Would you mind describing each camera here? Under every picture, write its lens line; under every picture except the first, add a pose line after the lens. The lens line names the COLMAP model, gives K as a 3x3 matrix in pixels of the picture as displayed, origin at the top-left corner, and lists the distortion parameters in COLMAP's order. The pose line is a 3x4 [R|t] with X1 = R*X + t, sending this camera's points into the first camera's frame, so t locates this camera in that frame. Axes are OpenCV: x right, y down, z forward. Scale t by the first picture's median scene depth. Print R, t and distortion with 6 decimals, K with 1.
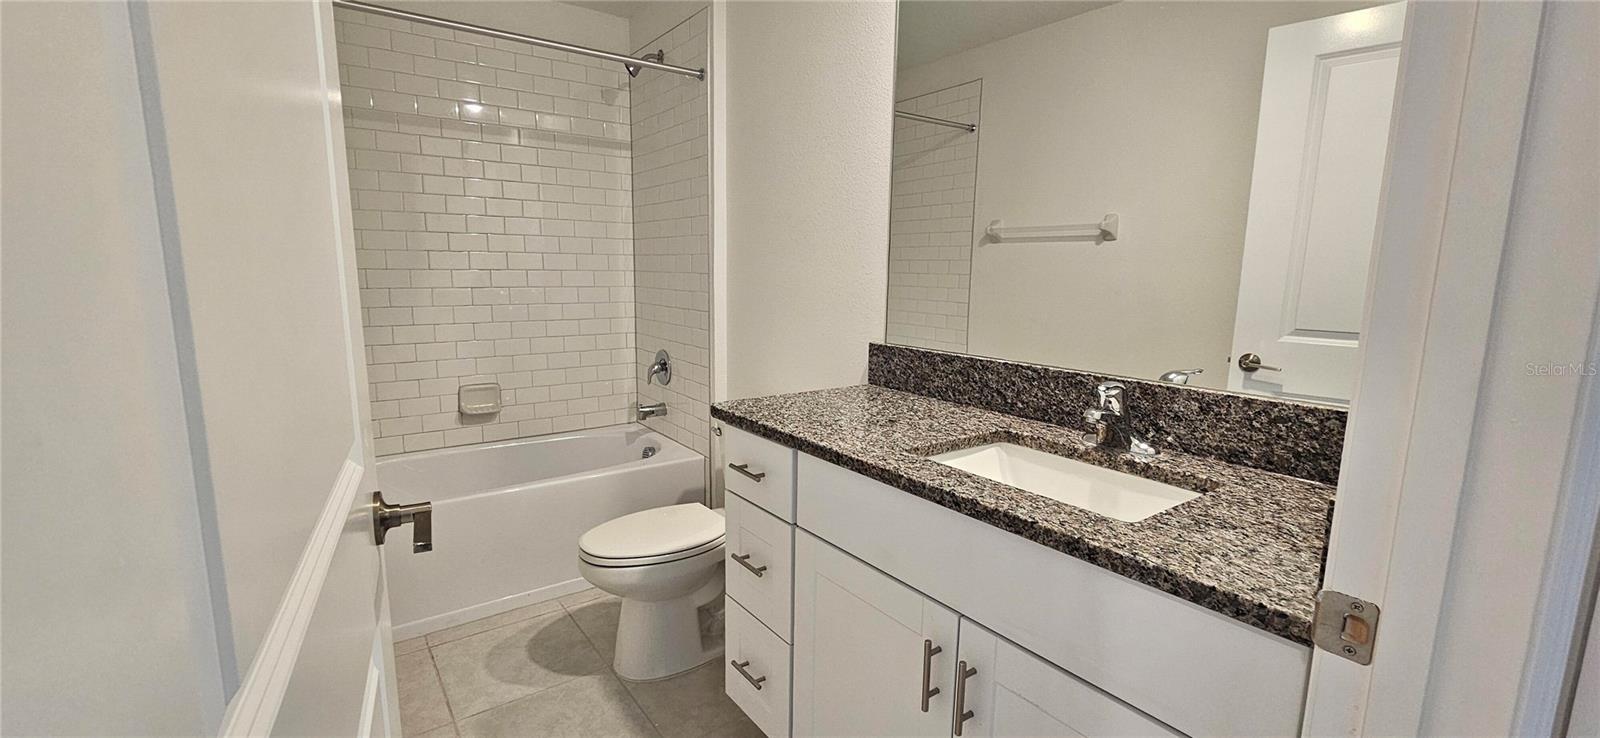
lens RADIAL K [[654.2, 0, 798.6], [0, 654.2, 369.7], [0, 0, 1]] dist [0.003771, 0.000112]
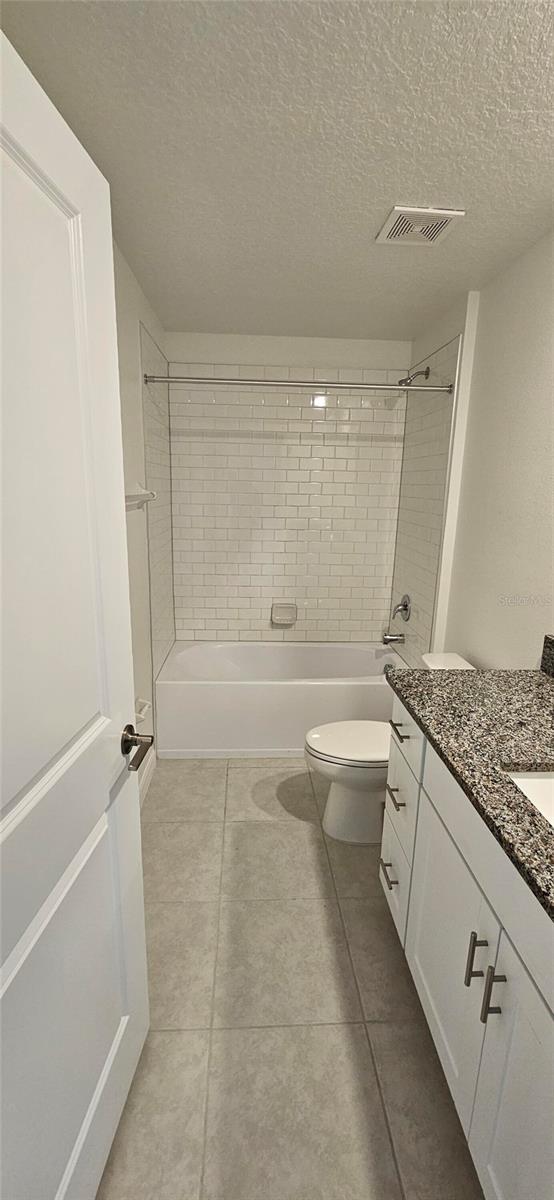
lens RADIAL K [[490.7, 0, 276.3], [0, 490.7, 600.2], [0, 0, 1]] dist [0.003771, 0.000112]
pose [[0.843826, 0.127730, -0.521194, 0.128459], [-0.100441, 0.991688, 0.080420, -0.105470], [0.527133, -0.015511, 0.849641, 0.019575]]
